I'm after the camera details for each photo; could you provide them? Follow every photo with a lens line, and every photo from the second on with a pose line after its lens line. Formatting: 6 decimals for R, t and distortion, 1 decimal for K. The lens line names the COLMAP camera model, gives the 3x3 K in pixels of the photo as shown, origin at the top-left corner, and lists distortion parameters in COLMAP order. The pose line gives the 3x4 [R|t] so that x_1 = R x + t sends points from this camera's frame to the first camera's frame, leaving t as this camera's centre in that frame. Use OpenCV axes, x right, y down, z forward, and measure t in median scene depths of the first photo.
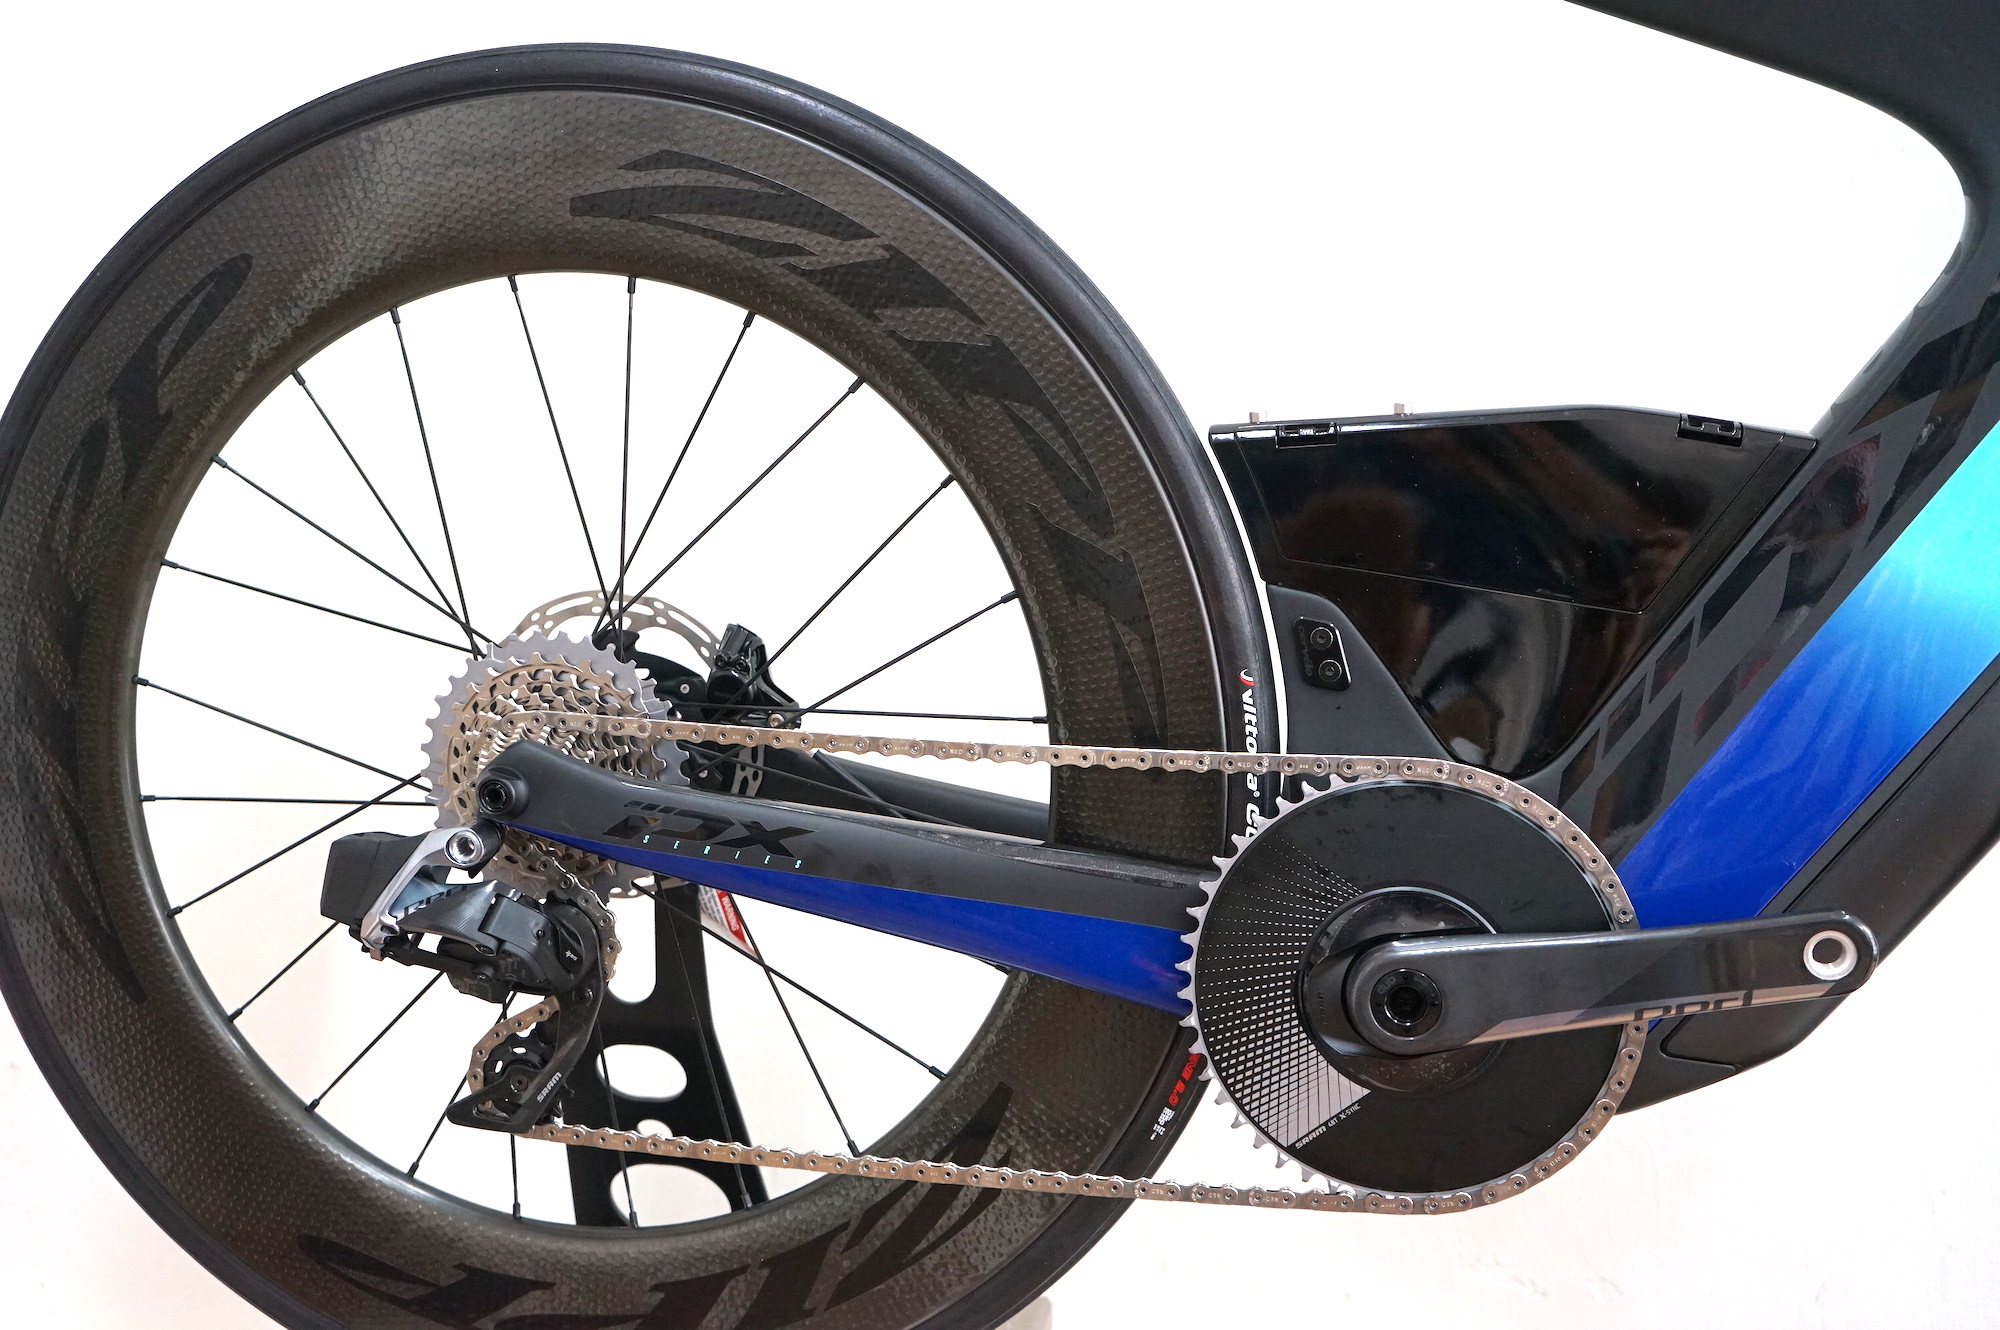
lens RADIAL K [[2152.1, 0, 1000.3], [0, 2152.1, 656.5], [0, 0, 1]] dist [0.005341, 0.000000]
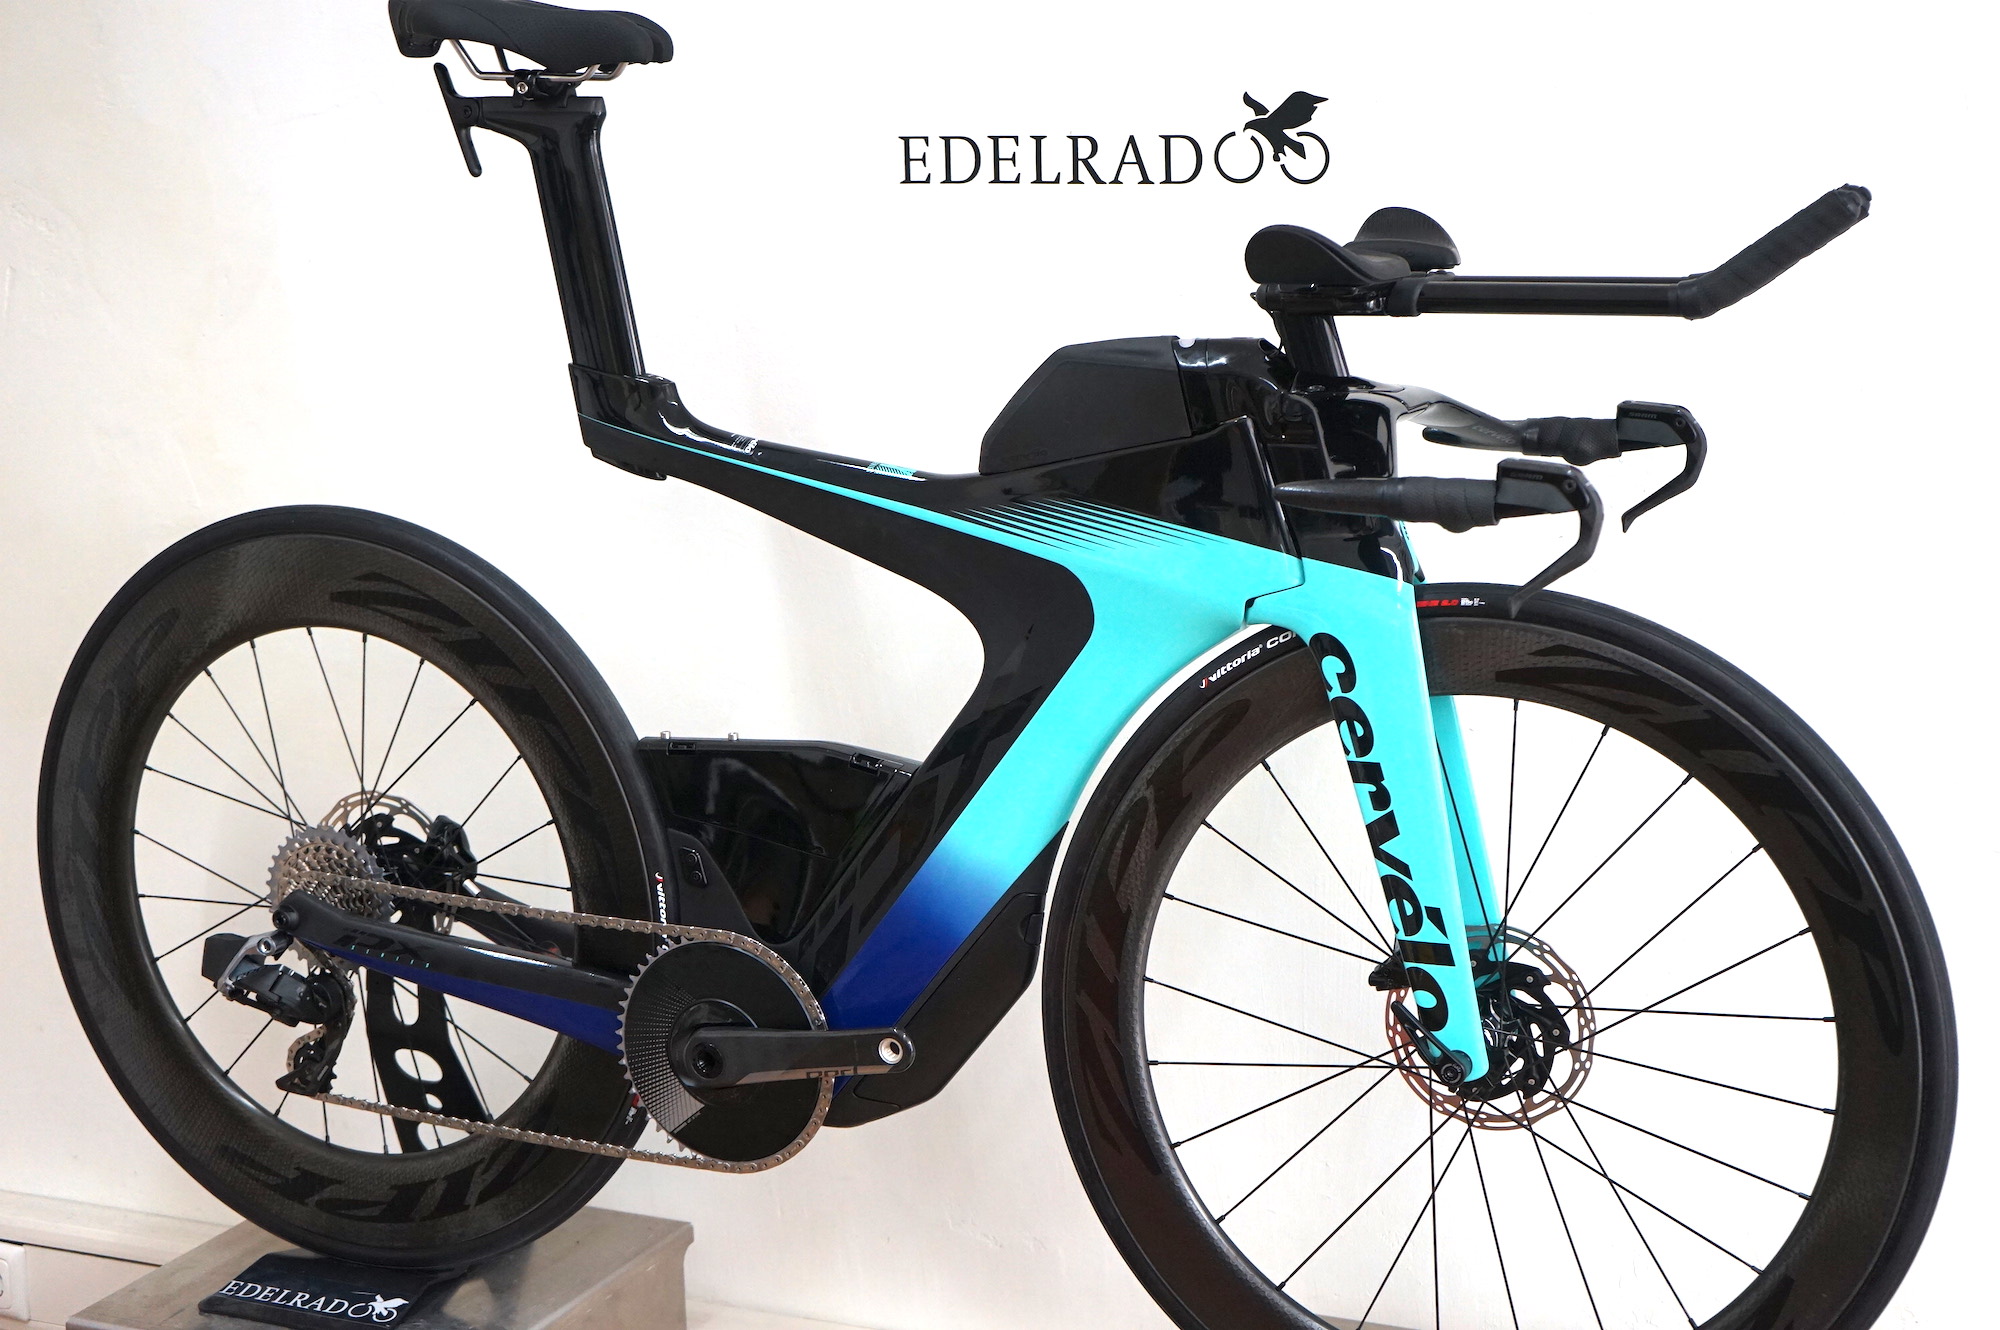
lens RADIAL K [[3260.5, 0, 993.8], [0, 3260.5, 654.9], [0, 0, 1]] dist [-0.026560, 0.000000]
pose [[0.966456, 0.032768, -0.254732, 1.053738], [-0.013573, 0.996958, 0.076749, -0.381810], [0.256472, -0.070717, 0.963961, -1.525721]]
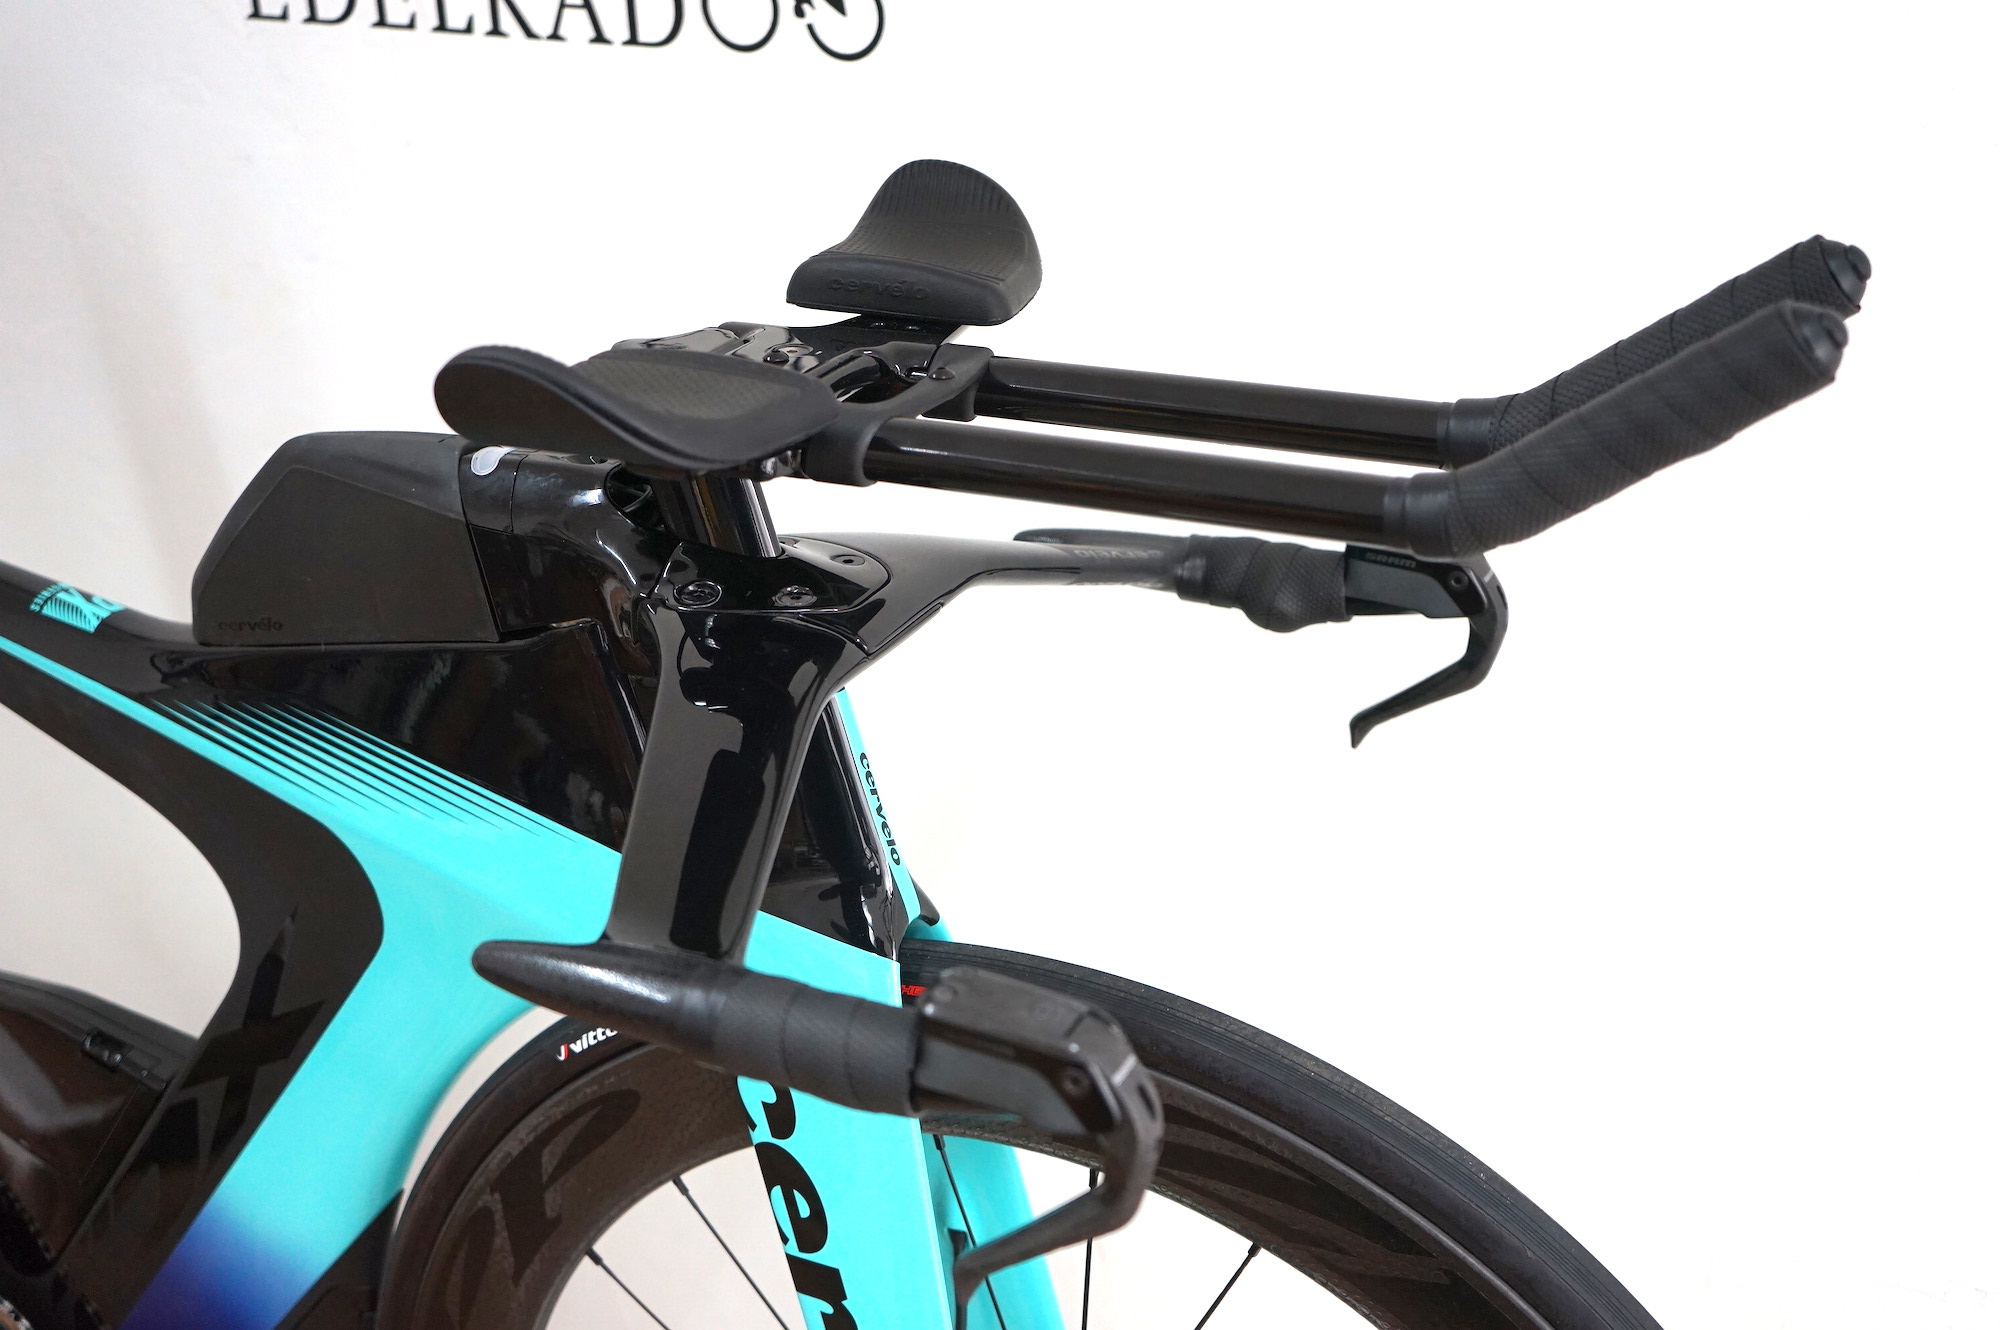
lens RADIAL K [[2418.2, 0, 995.1], [0, 2418.2, 668.3], [0, 0, 1]] dist [0.002146, 0.000000]
pose [[0.953323, 0.108115, -0.281932, 1.023644], [-0.019382, 0.953686, 0.300179, -0.633114], [0.301329, -0.280703, 0.911266, 0.038064]]
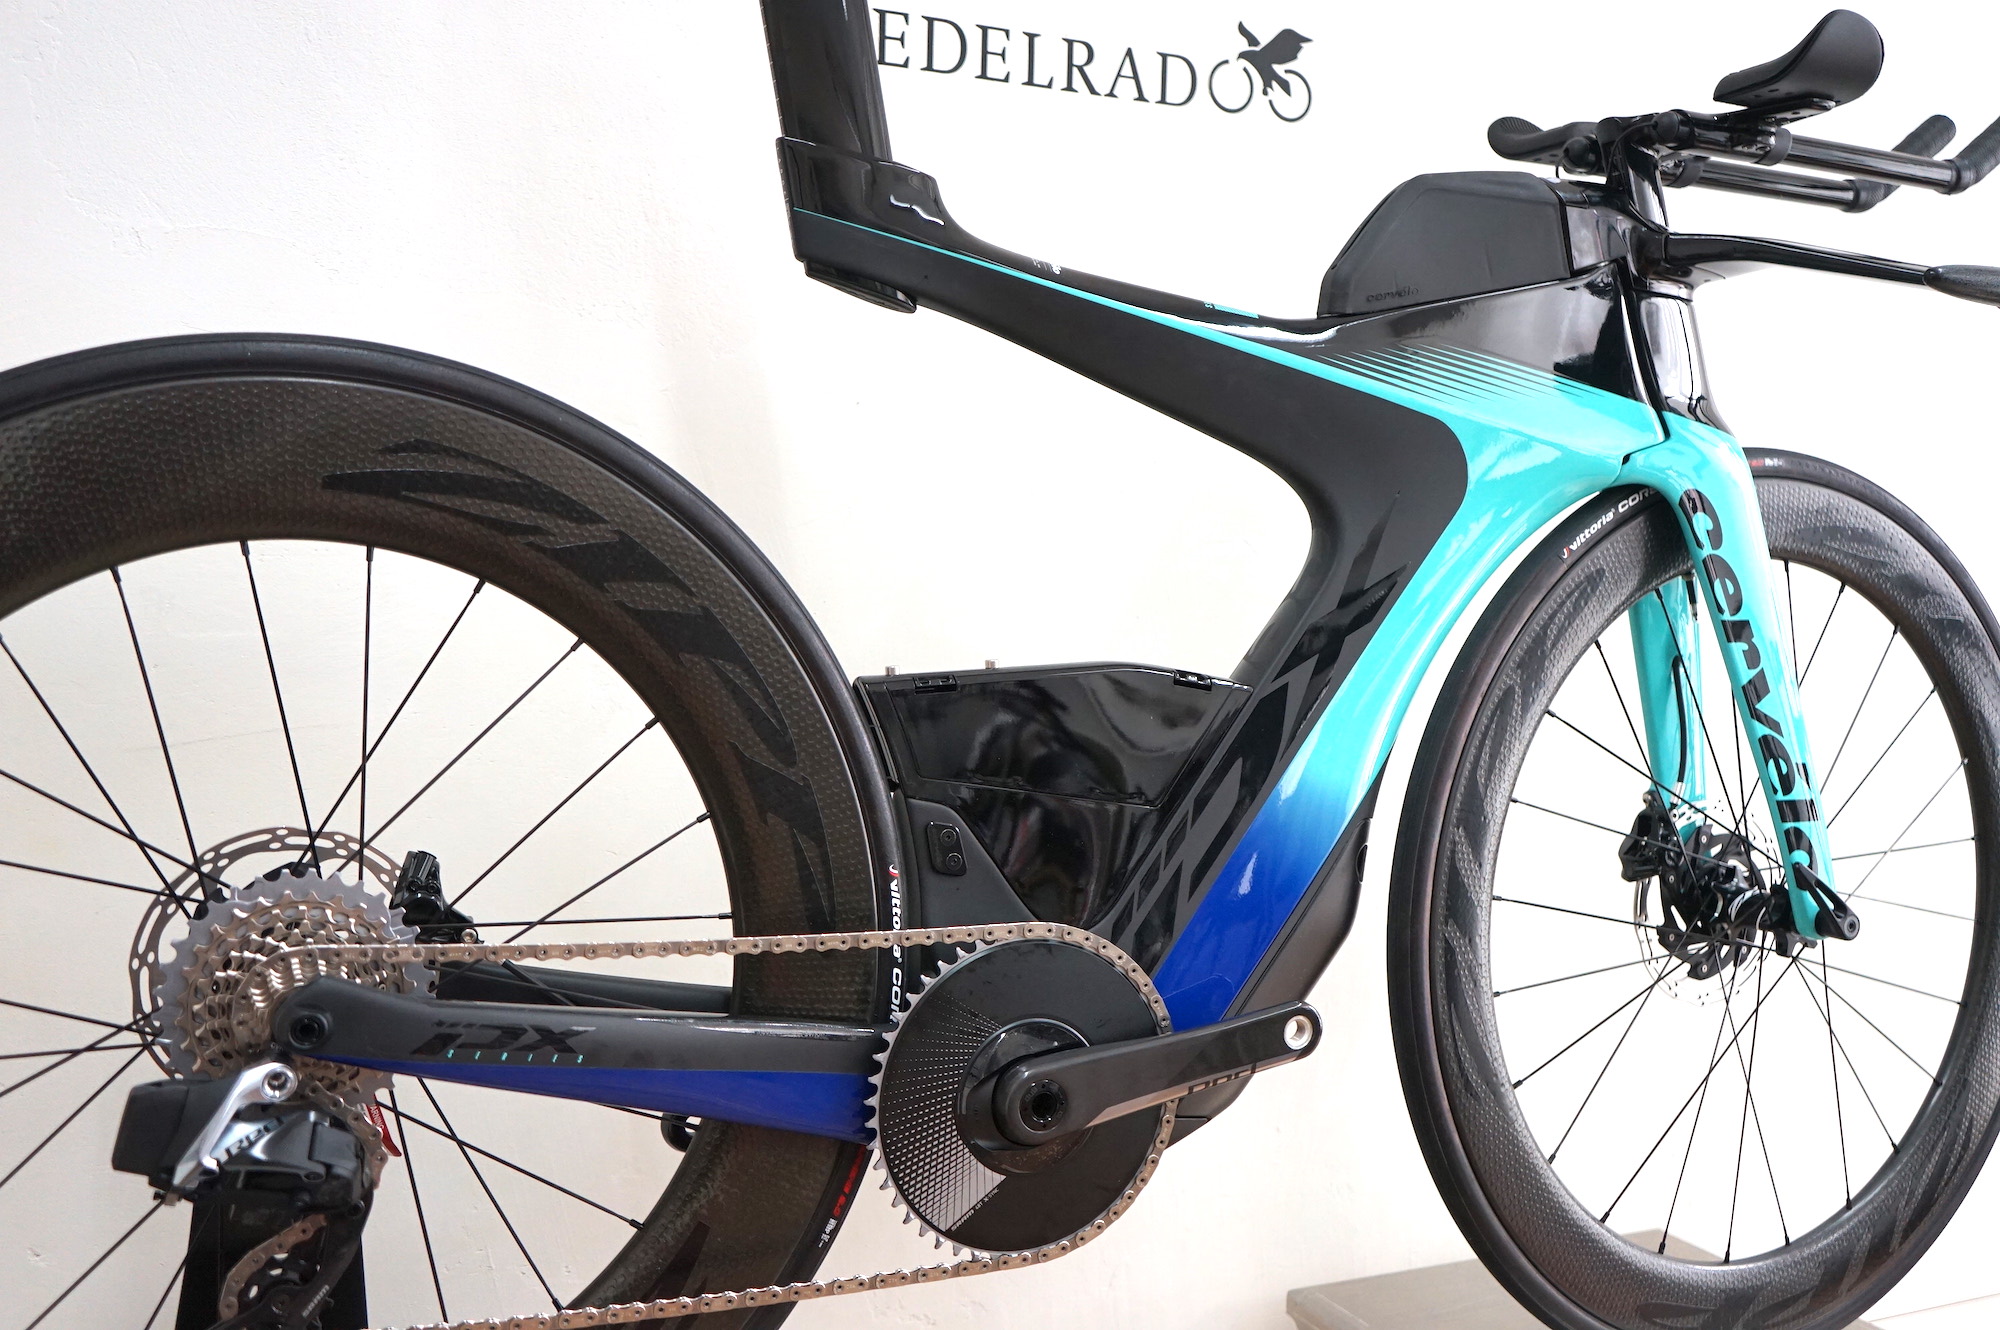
lens RADIAL K [[1891.9, 0, 990.5], [0, 1891.9, 658.5], [0, 0, 1]] dist [0.004851, 0.000000]
pose [[0.823363, -0.005371, 0.567490, -0.471401], [0.046828, 0.997188, -0.058503, -0.047009], [-0.565580, 0.074744, 0.821299, 0.018780]]
